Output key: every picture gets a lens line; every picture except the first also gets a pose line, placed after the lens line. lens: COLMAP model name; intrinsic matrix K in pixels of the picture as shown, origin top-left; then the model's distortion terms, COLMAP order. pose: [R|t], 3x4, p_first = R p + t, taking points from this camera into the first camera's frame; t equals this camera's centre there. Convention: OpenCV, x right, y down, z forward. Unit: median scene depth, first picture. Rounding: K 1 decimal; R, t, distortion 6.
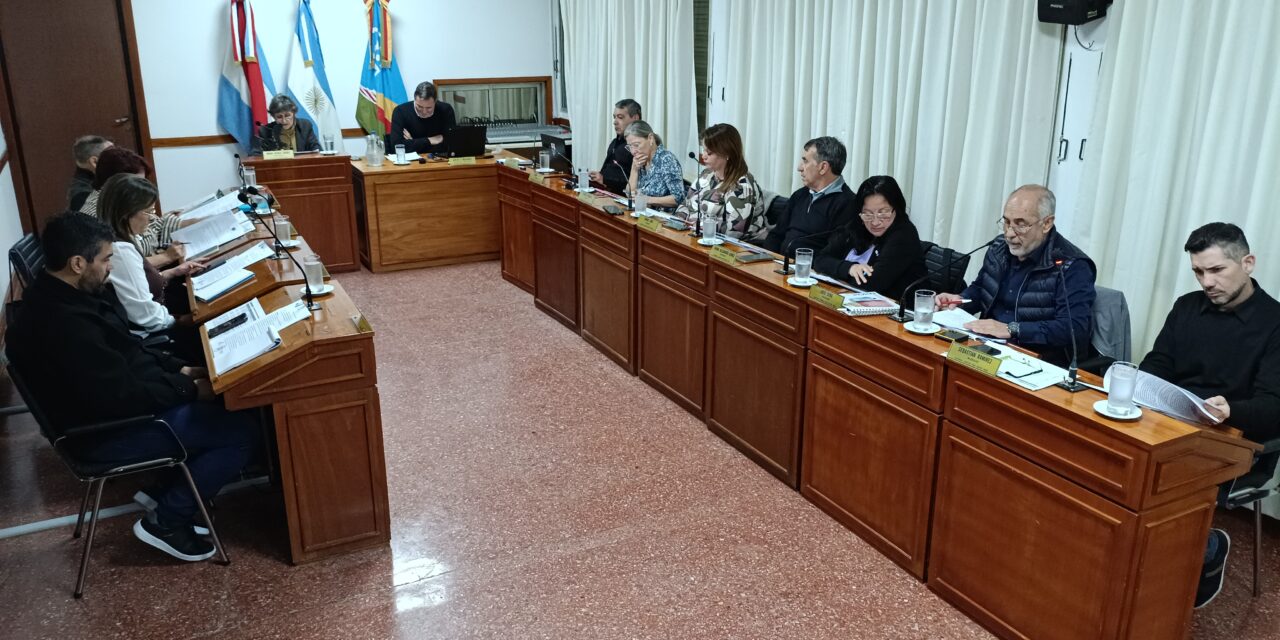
lens RADIAL K [[972.3, 0, 639.2], [0, 972.3, 350.5], [0, 0, 1]] dist [-0.005335, -0.003963]
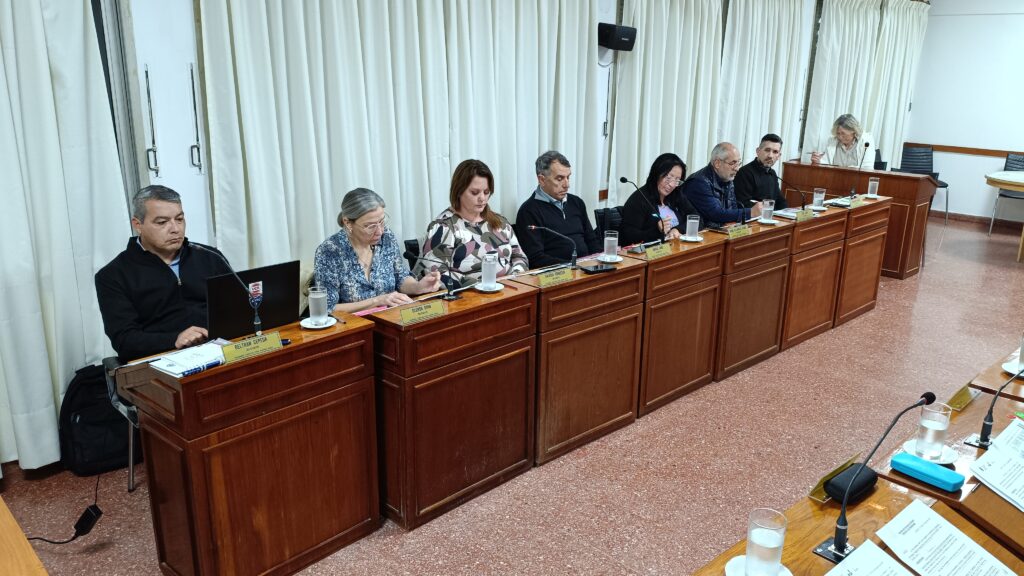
lens RADIAL K [[790.5, 0, 512.0], [0, 790.5, 288.0], [0, 0, 1]] dist [-0.007522, -0.006185]
pose [[-0.287519, -0.268183, 0.919462, -0.463158], [0.308350, 0.882968, 0.353961, -0.286320], [-0.906782, 0.385286, -0.171176, 0.867205]]
